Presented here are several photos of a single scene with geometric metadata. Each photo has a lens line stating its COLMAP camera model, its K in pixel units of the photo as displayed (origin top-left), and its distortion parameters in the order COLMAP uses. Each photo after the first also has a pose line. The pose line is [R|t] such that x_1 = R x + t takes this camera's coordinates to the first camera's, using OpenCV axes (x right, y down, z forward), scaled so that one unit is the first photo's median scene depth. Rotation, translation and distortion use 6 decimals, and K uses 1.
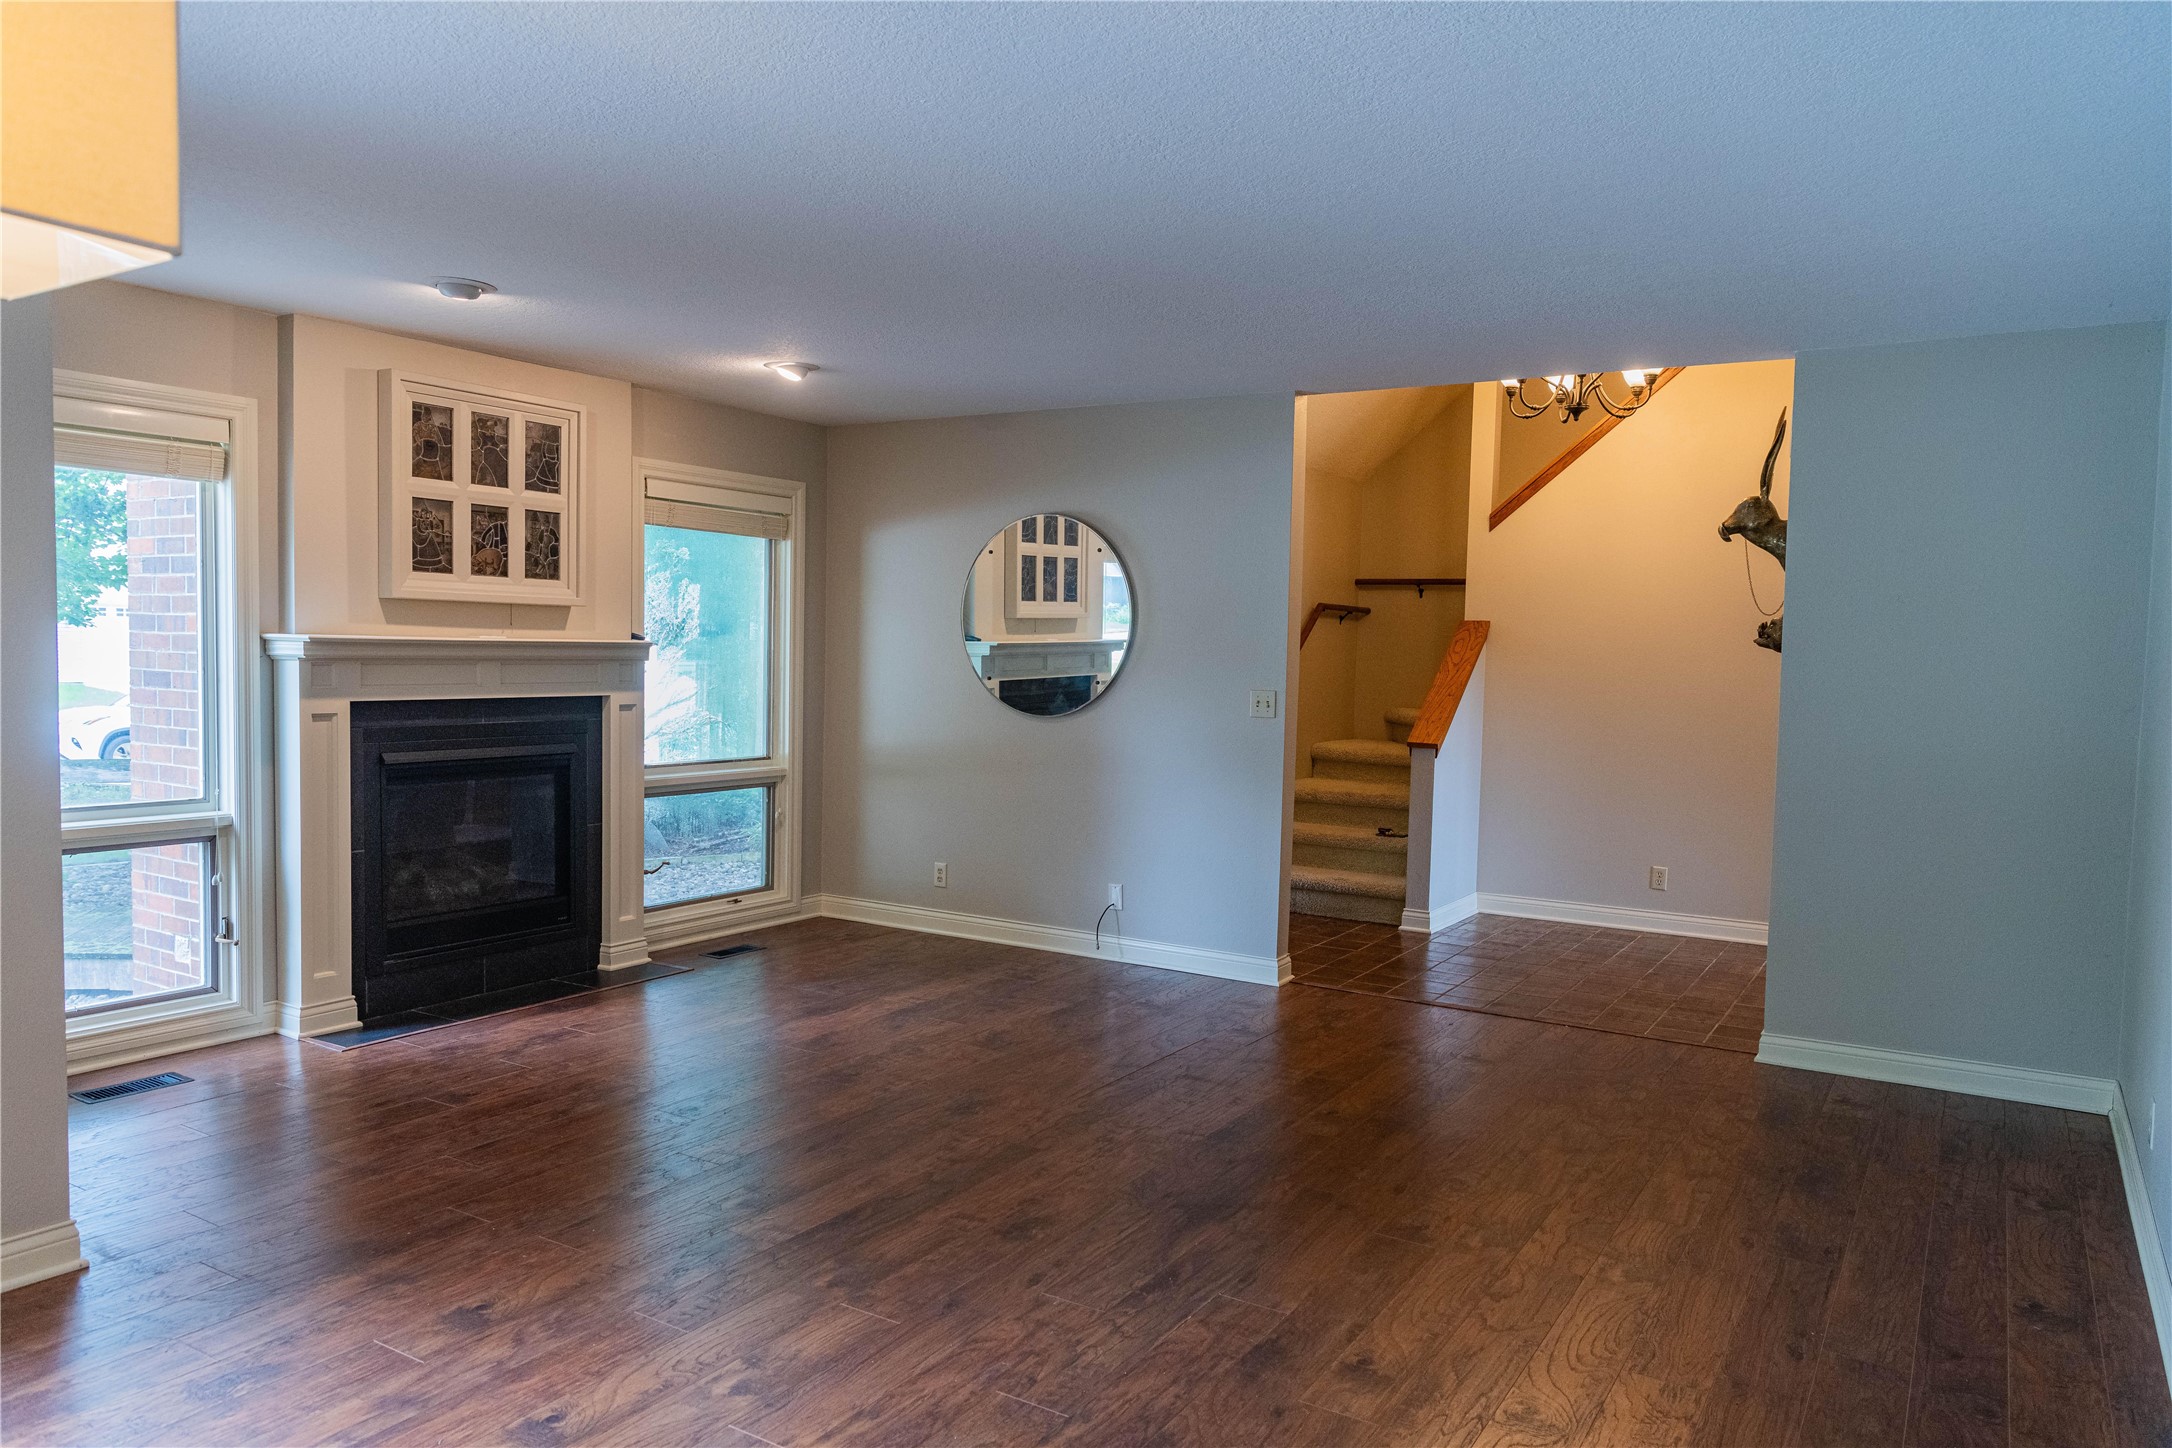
lens RADIAL K [[1460.8, 0, 1090.1], [0, 1460.8, 720.8], [0, 0, 1]] dist [0.011446, -0.009802]
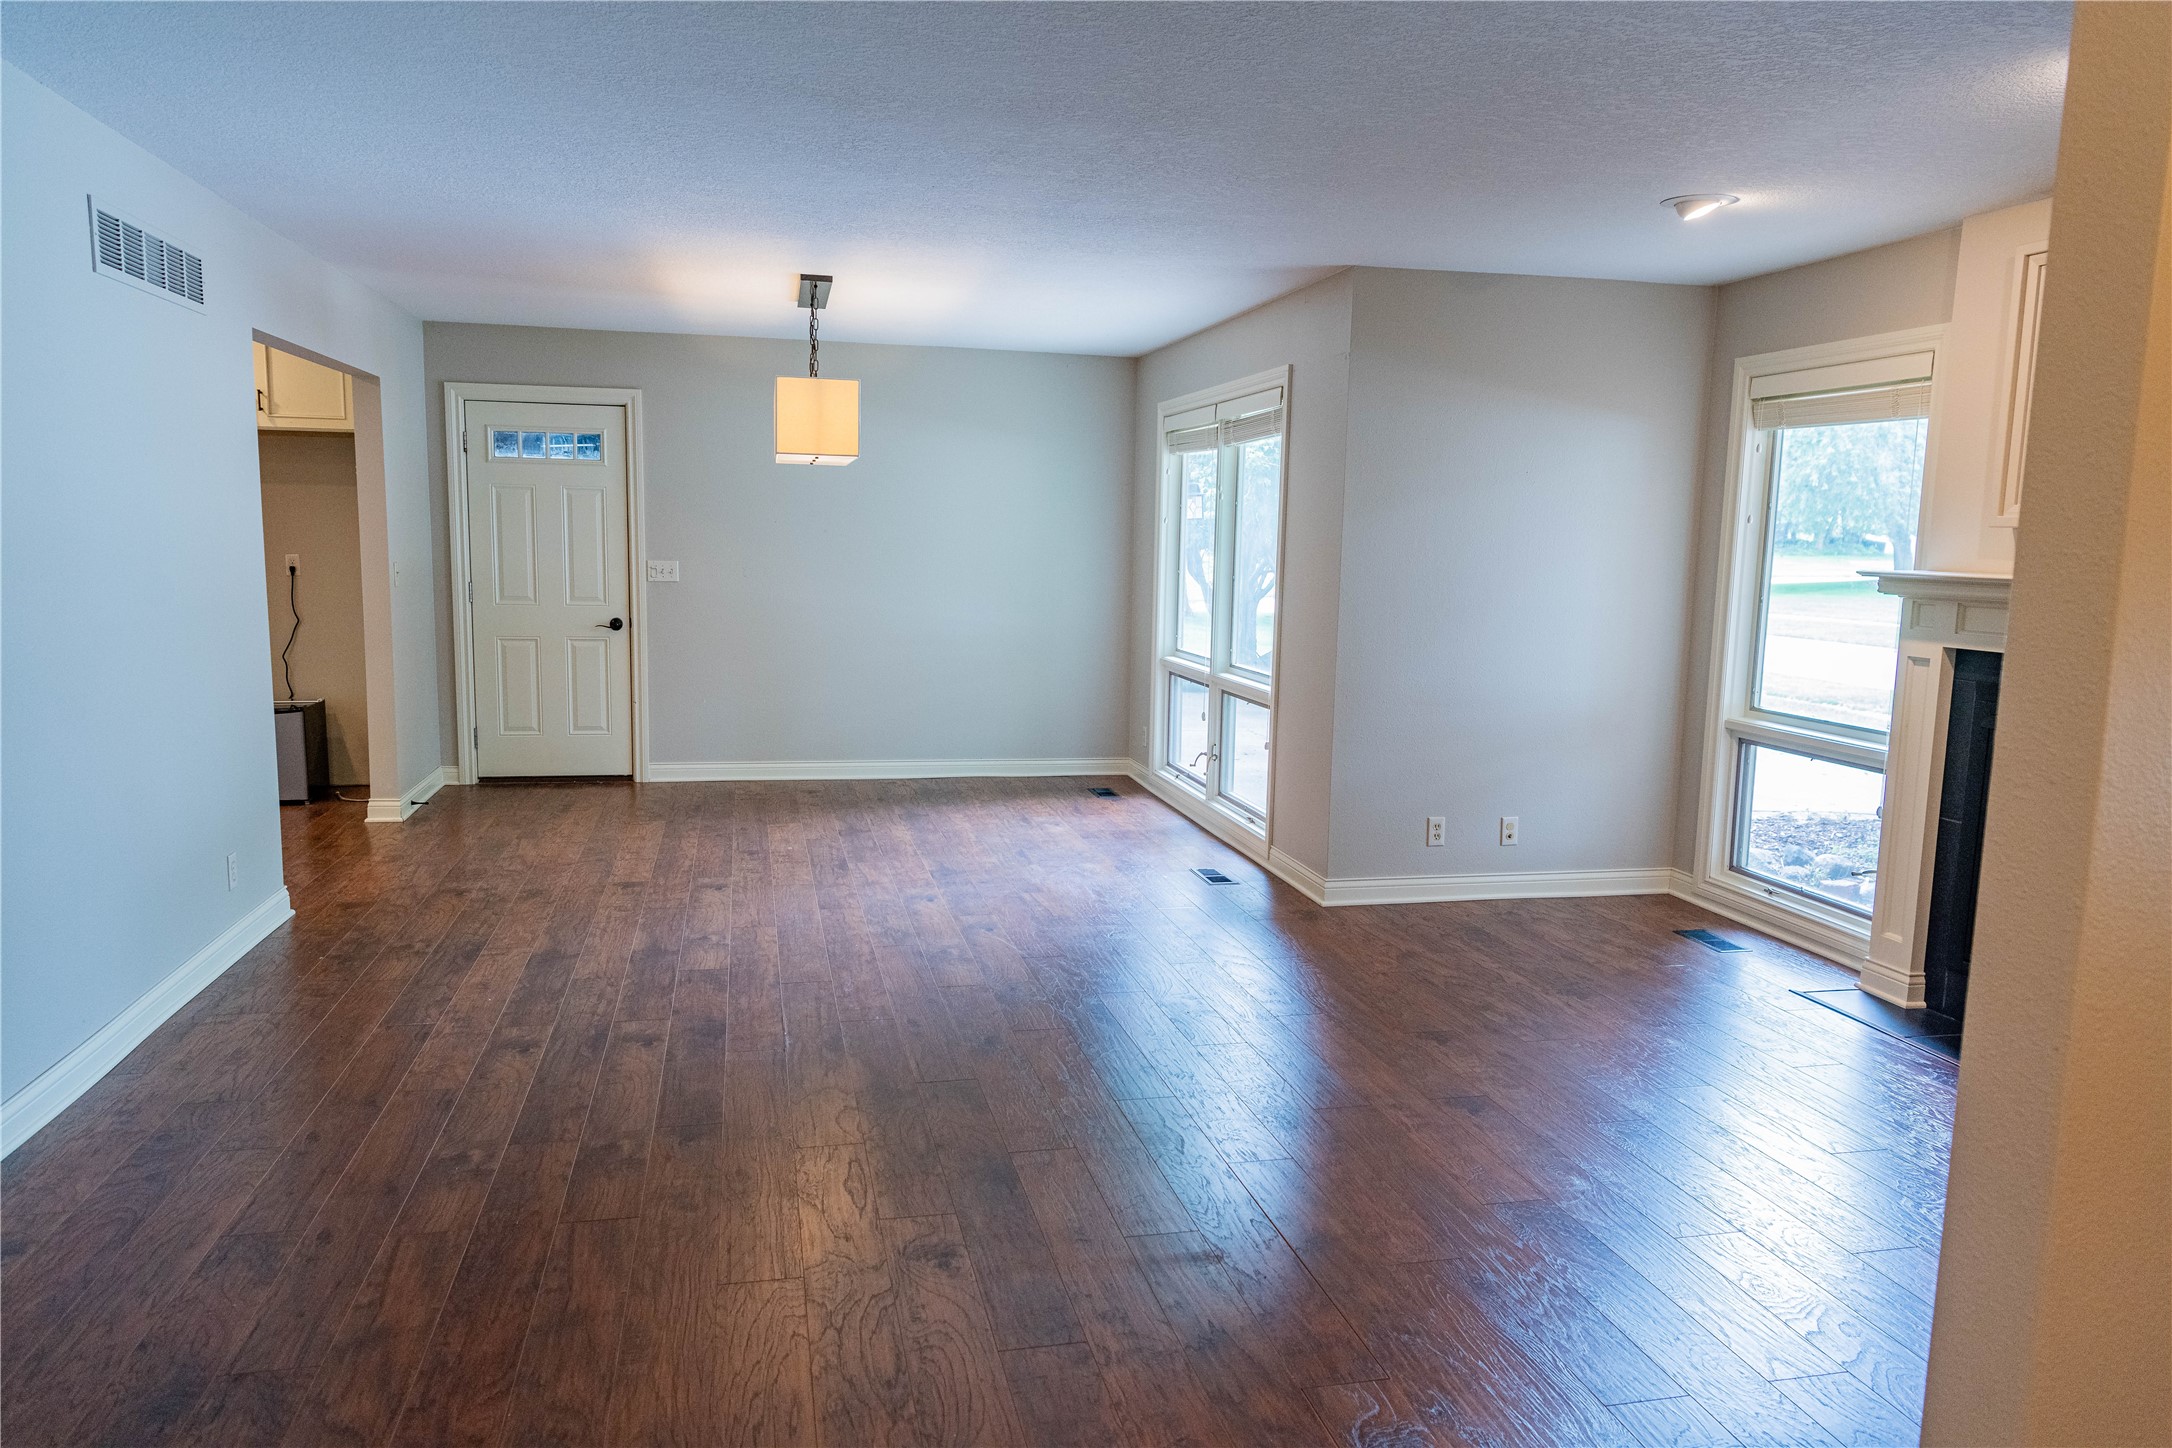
lens RADIAL K [[1460.8, 0, 1083.6], [0, 1460.8, 721.5], [0, 0, 1]] dist [0.011446, -0.009802]
pose [[-0.708623, 0.051043, -0.703739, 0.450765], [-0.074641, 0.986361, 0.146701, -0.055242], [0.701628, 0.156484, -0.695148, 1.159022]]
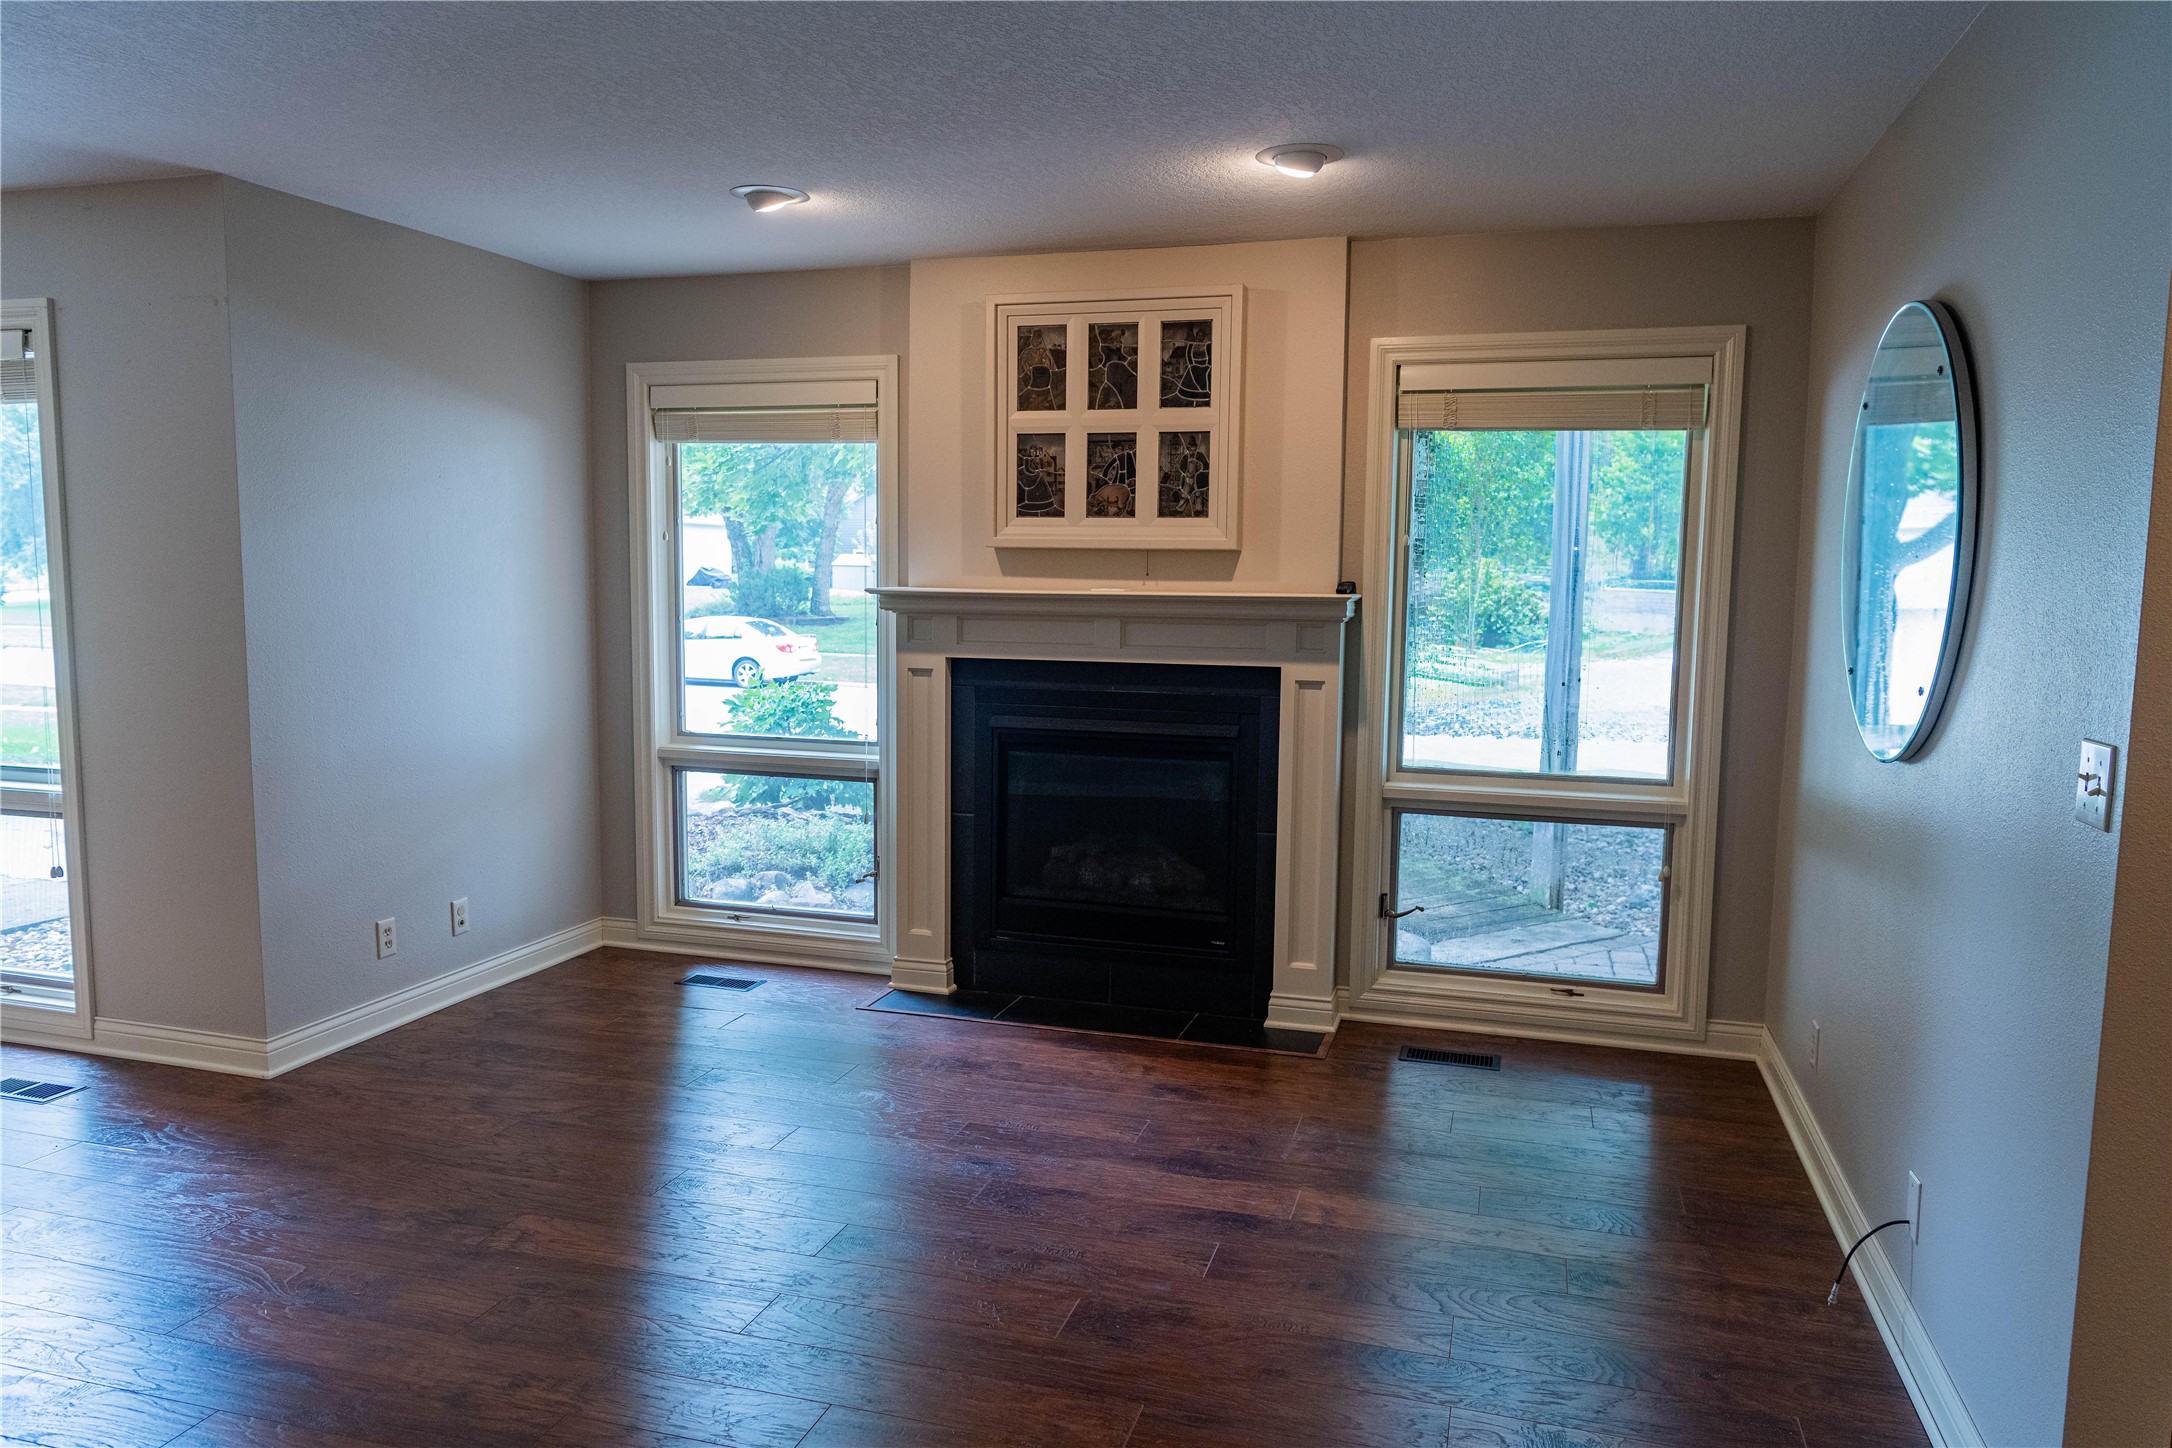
lens RADIAL K [[1460.8, 0, 1096.2], [0, 1460.8, 727.7], [0, 0, 1]] dist [0.011446, -0.009802]
pose [[0.257028, 0.084136, -0.962735, 0.409910], [-0.055585, 0.995841, 0.072189, -0.038739], [0.964804, 0.034959, 0.260636, 0.780479]]
